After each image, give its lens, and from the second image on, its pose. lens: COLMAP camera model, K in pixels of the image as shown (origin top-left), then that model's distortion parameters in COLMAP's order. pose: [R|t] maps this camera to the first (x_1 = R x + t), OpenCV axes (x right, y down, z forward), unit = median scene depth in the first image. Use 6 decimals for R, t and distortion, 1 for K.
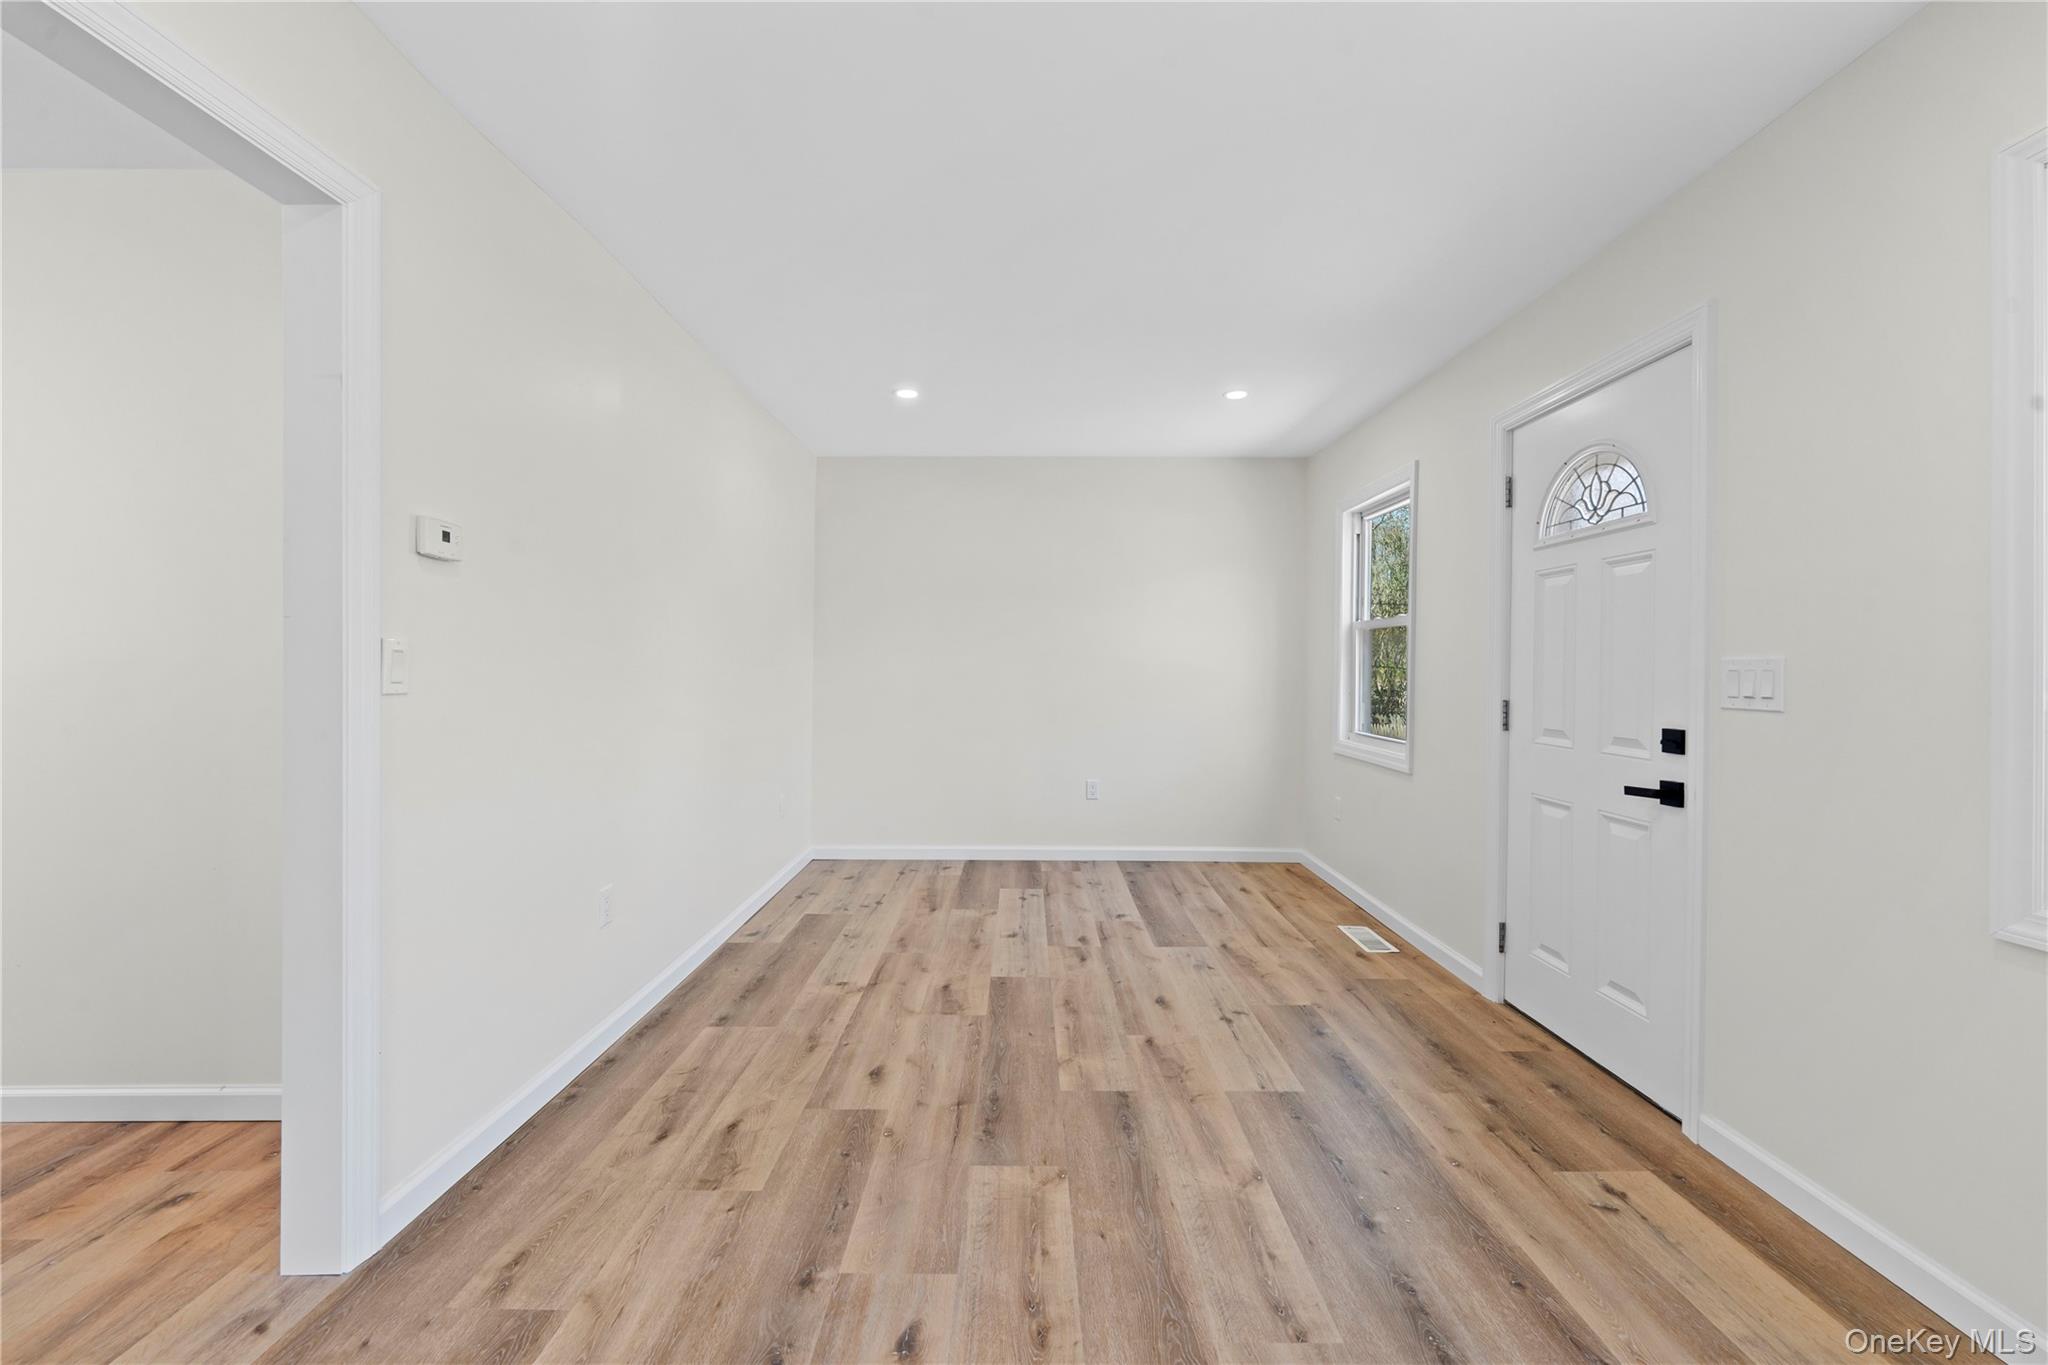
lens RADIAL K [[825.1, 0, 1027.2], [0, 825.1, 681.2], [0, 0, 1]] dist [0.000904, -0.000399]
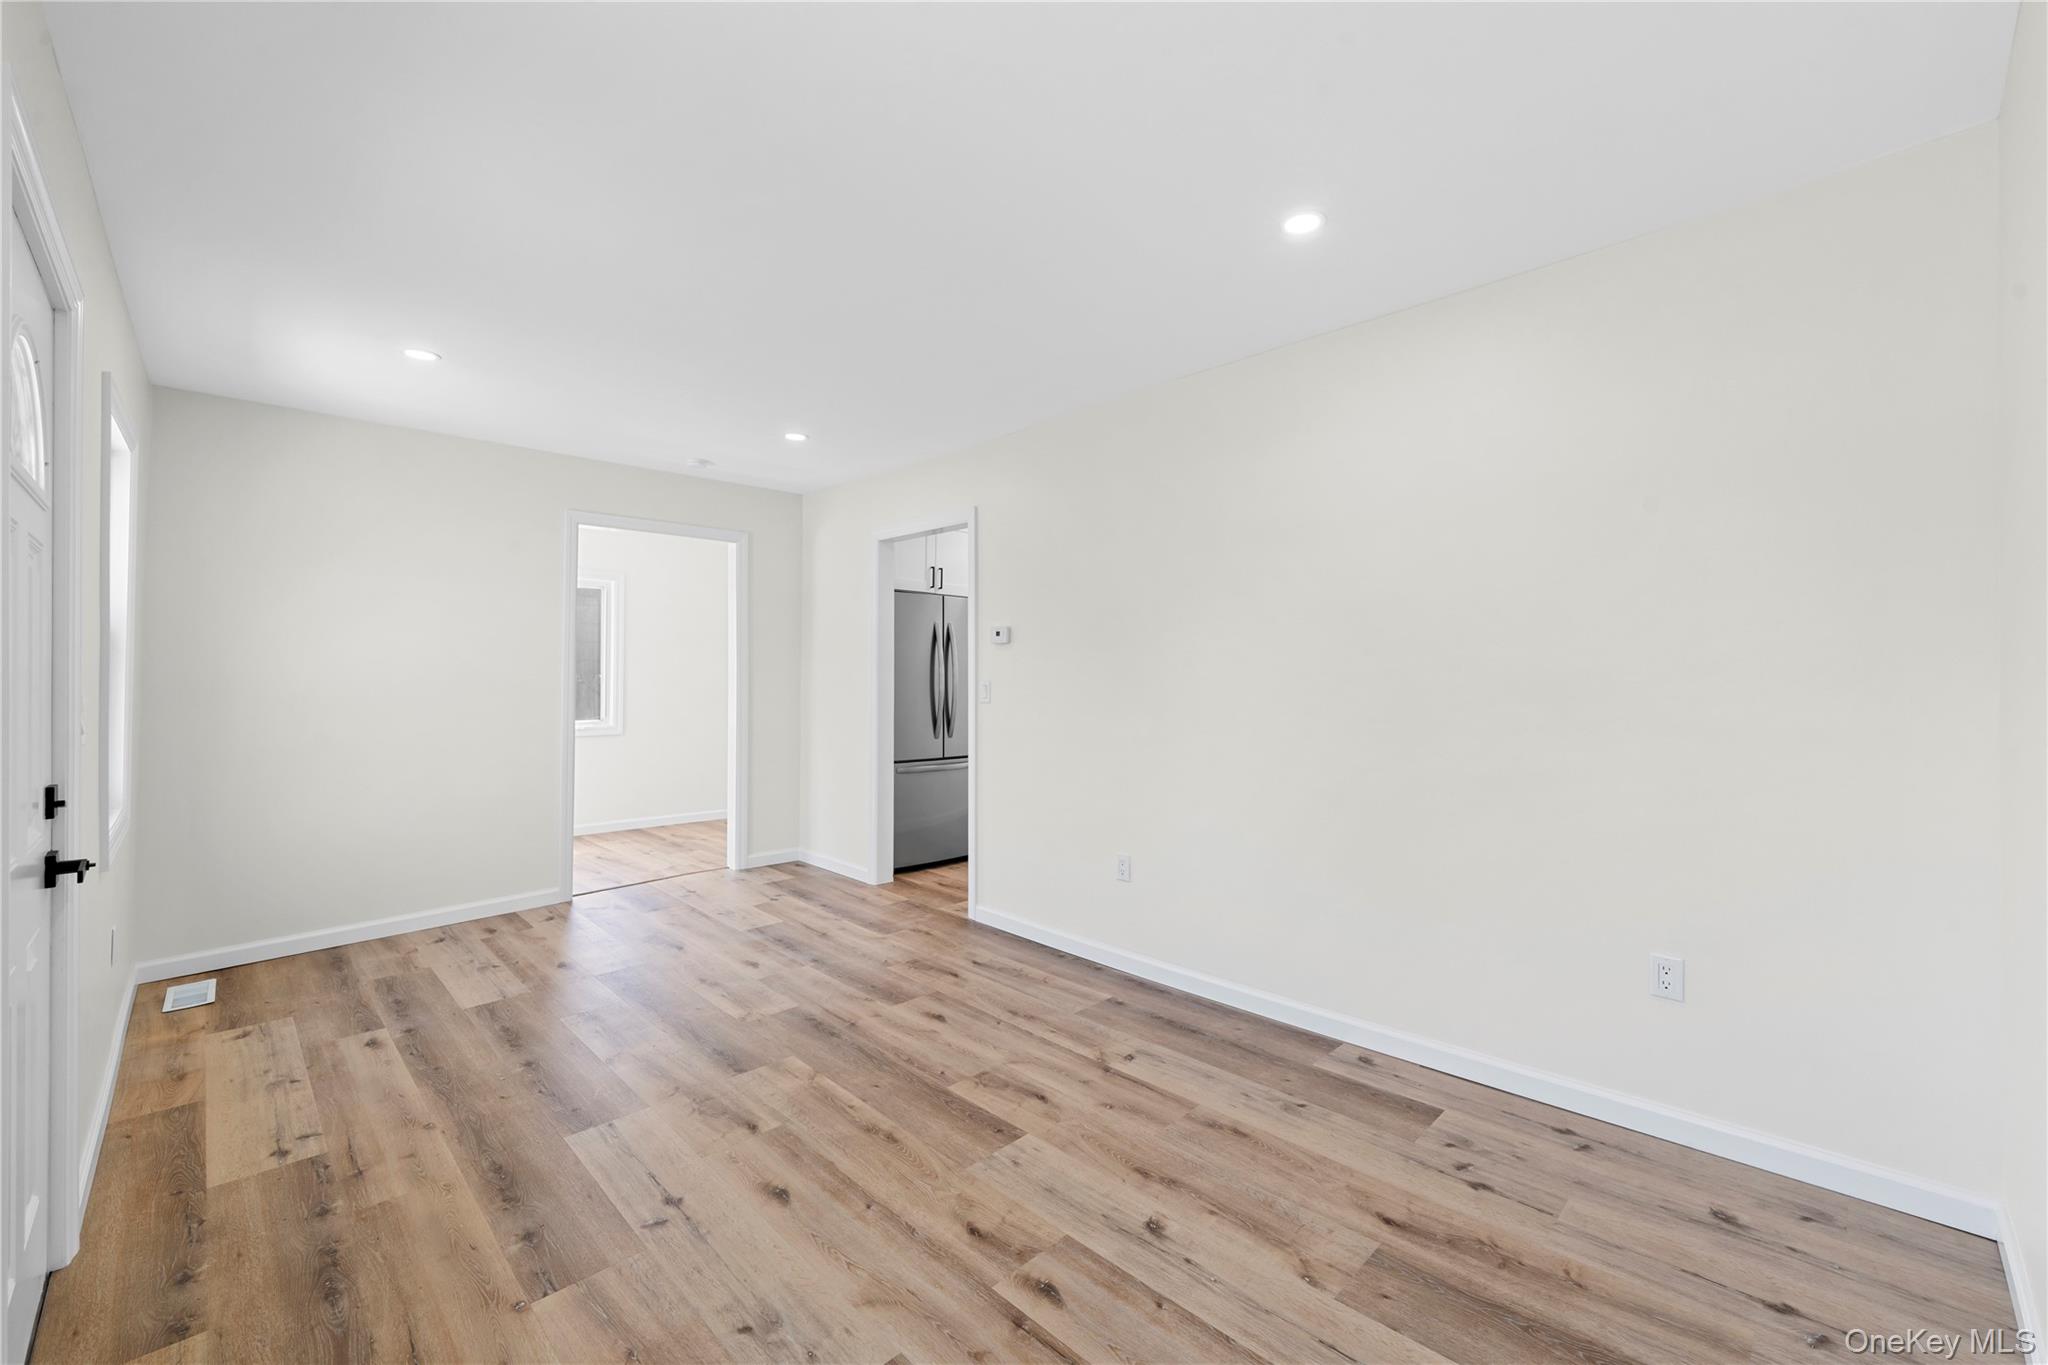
lens RADIAL K [[825.1, 0, 1027.2], [0, 825.1, 681.2], [0, 0, 1]] dist [0.000904, -0.000399]
pose [[-0.710810, 0.000636, -0.703383, 0.548008], [-0.011580, 0.999853, 0.012606, -0.050968], [0.703288, 0.017105, -0.710699, 1.790399]]
